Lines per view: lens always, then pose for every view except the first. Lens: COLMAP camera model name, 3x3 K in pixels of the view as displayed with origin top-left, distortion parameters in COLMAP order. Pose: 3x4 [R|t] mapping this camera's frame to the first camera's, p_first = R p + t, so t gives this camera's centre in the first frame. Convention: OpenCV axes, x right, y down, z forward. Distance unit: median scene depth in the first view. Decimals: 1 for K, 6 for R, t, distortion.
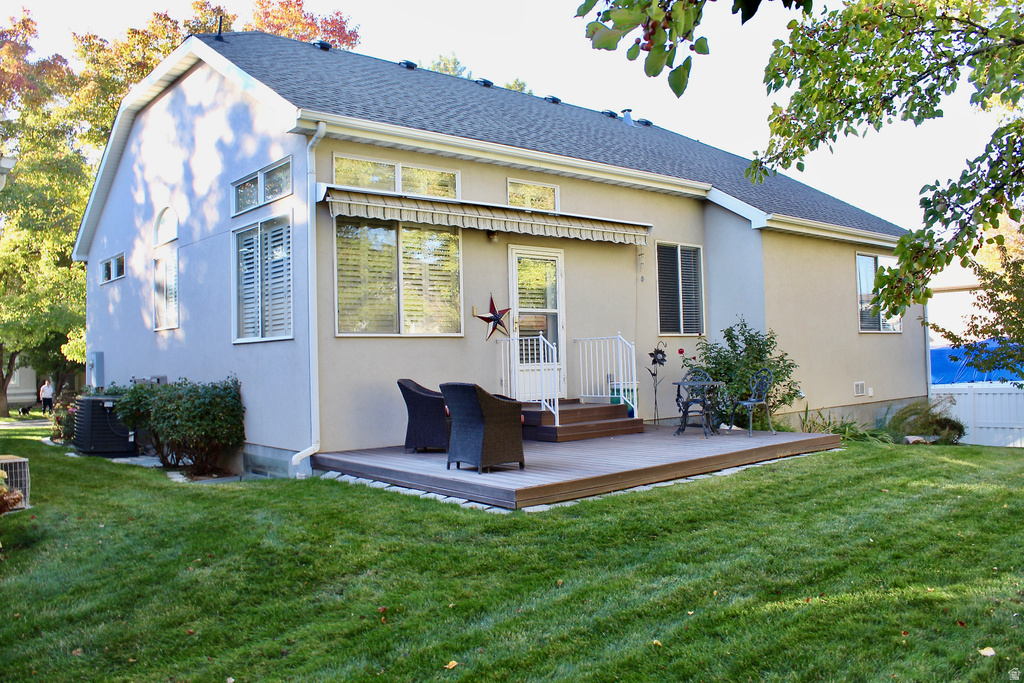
lens RADIAL K [[898.4, 0, 512.0], [0, 898.4, 341.5], [0, 0, 1]] dist [-0.134543, 0.010877]
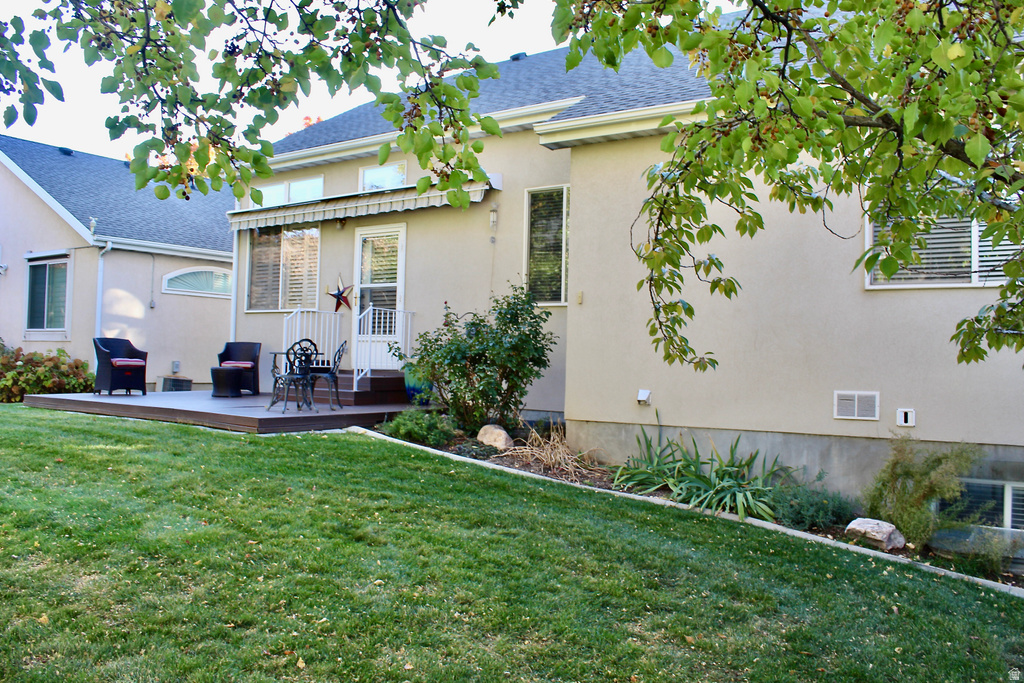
lens RADIAL K [[898.4, 0, 512.0], [0, 898.4, 341.5], [0, 0, 1]] dist [-0.134543, 0.010877]
pose [[0.199765, 0.021105, -0.979616, 1.107429], [0.004741, 0.999735, 0.022505, 0.008497], [0.979832, -0.009141, 0.199612, 0.959300]]
